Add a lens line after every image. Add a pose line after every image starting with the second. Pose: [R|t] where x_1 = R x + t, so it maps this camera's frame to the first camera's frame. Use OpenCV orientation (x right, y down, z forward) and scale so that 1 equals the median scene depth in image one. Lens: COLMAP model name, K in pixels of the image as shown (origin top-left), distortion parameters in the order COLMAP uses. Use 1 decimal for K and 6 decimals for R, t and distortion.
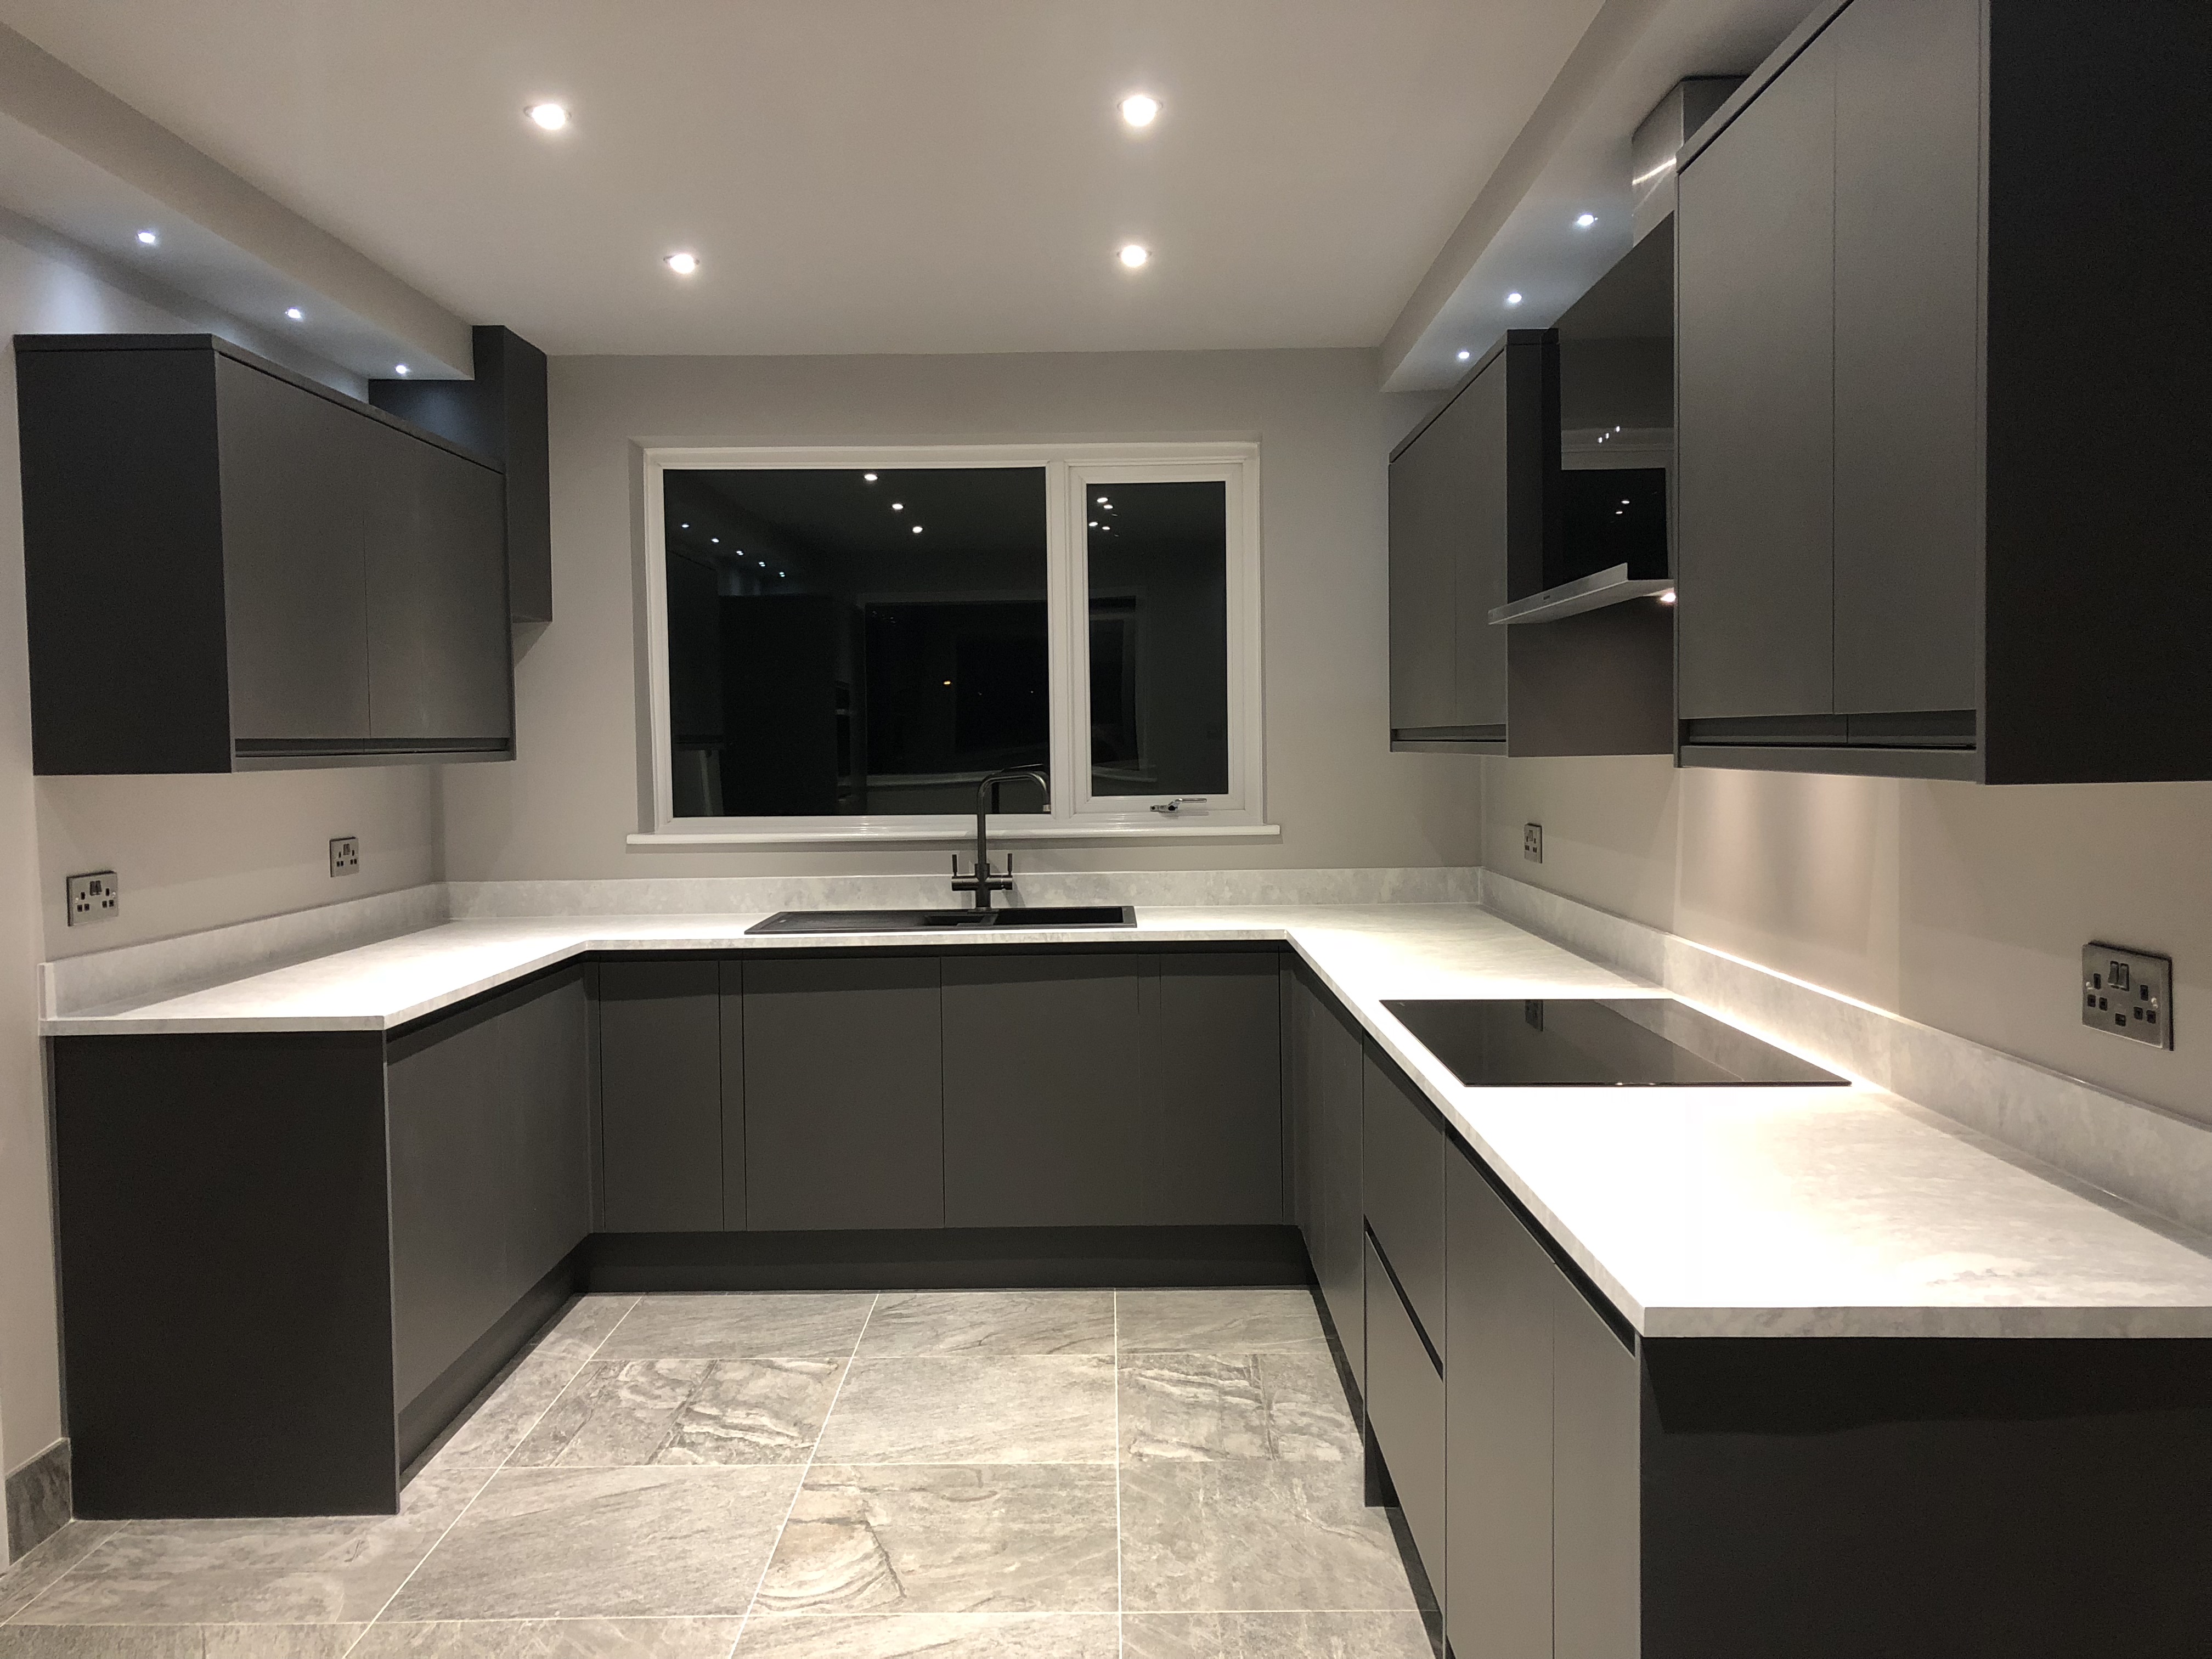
lens RADIAL K [[1804.9, 0, 1104.1], [0, 1804.9, 816.7], [0, 0, 1]] dist [0.011307, 0.010149]
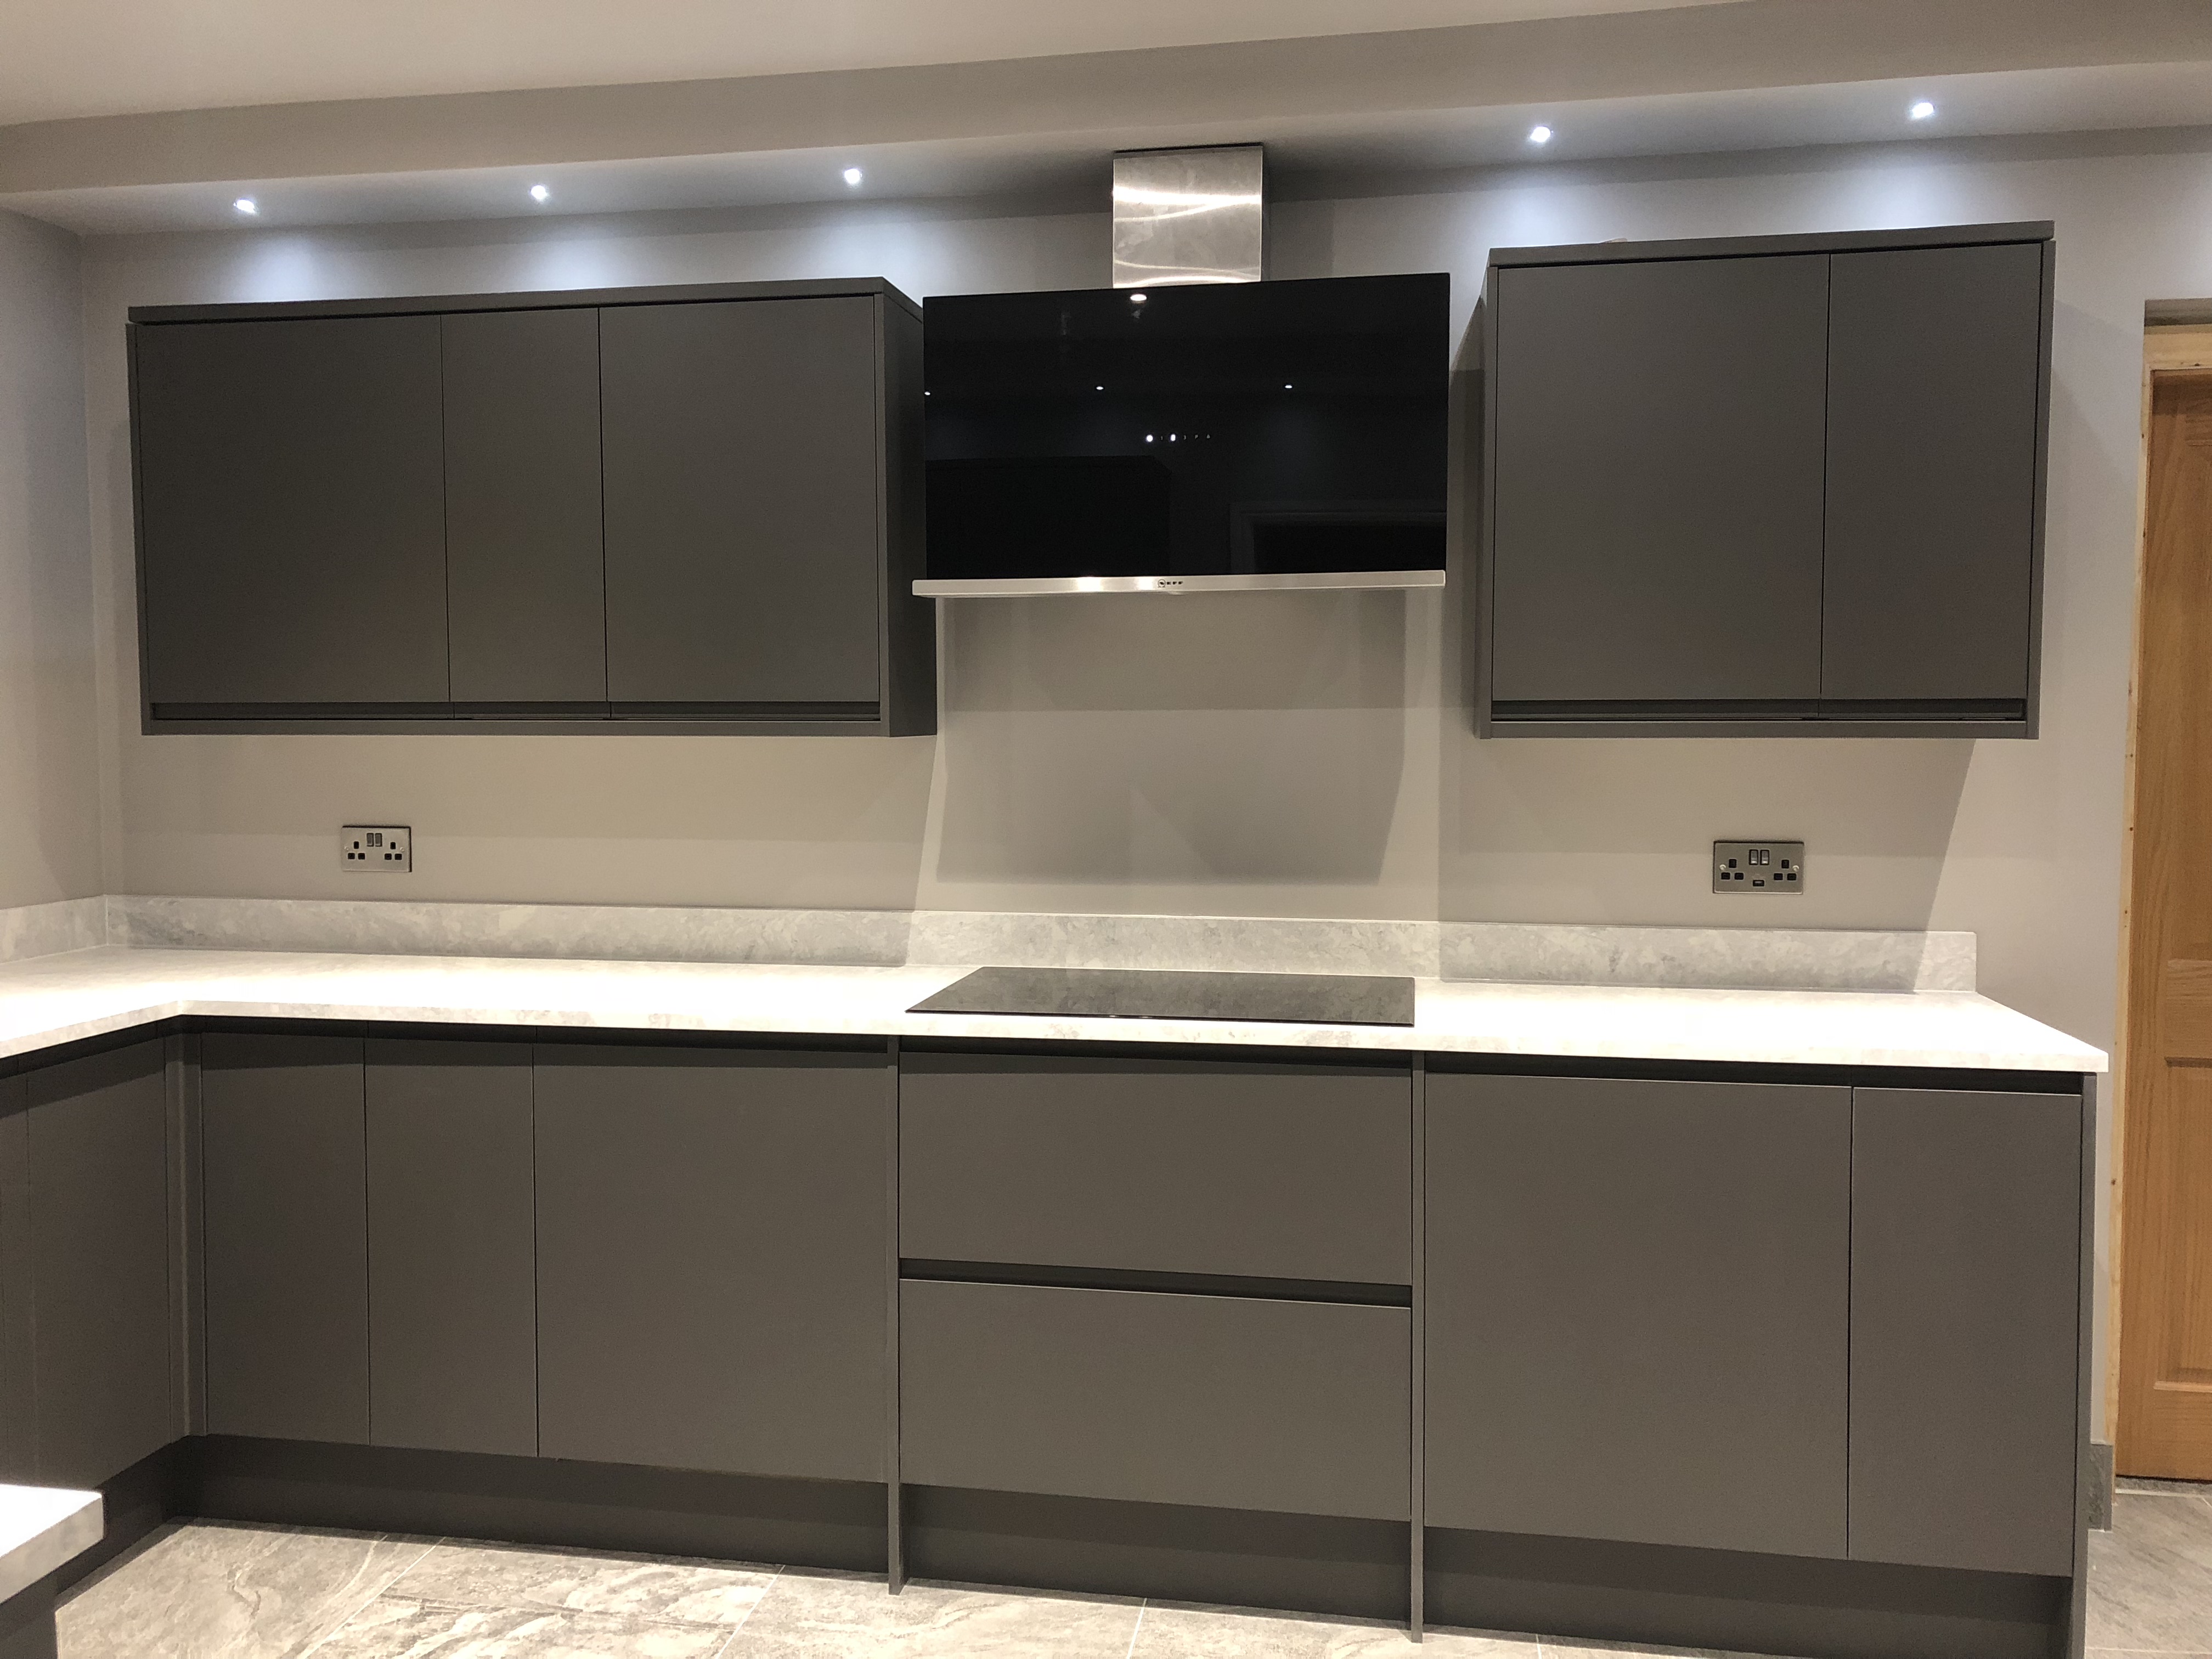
lens RADIAL K [[1804.9, 0, 1107.4], [0, 1804.9, 828.6], [0, 0, 1]] dist [0.011307, 0.010149]
pose [[0.159739, -0.045861, 0.986093, -0.600560], [0.040366, 0.998388, 0.039894, -0.015988], [-0.986334, 0.033432, 0.161332, 0.657175]]
